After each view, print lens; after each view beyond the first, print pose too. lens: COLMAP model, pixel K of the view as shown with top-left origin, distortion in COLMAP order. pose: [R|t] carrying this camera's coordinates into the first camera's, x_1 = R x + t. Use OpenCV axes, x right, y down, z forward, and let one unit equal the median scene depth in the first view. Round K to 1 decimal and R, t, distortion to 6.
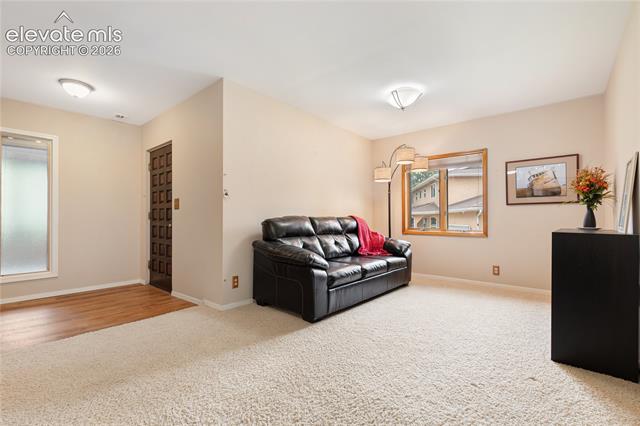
lens RADIAL K [[287.8, 0, 321.3], [0, 287.8, 214.9], [0, 0, 1]] dist [-0.000557, -0.001173]
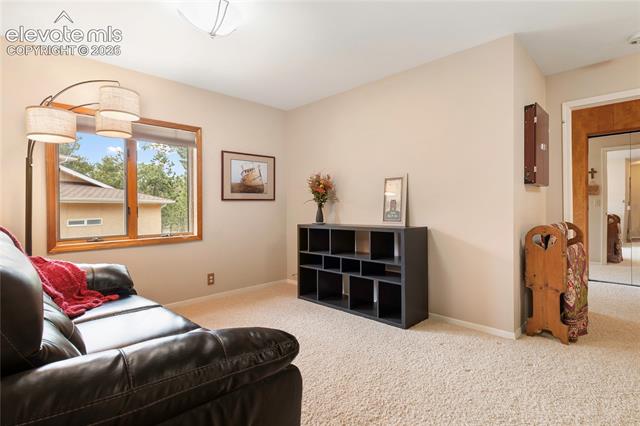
lens RADIAL K [[329.1, 0, 321.1], [0, 329.1, 208.6], [0, 0, 1]] dist [0.000022, -0.000086]
pose [[0.025862, -0.014186, 0.999565, -0.357613], [-0.006980, 0.999872, 0.014371, -0.027774], [-0.999641, -0.007349, 0.025760, 0.722099]]
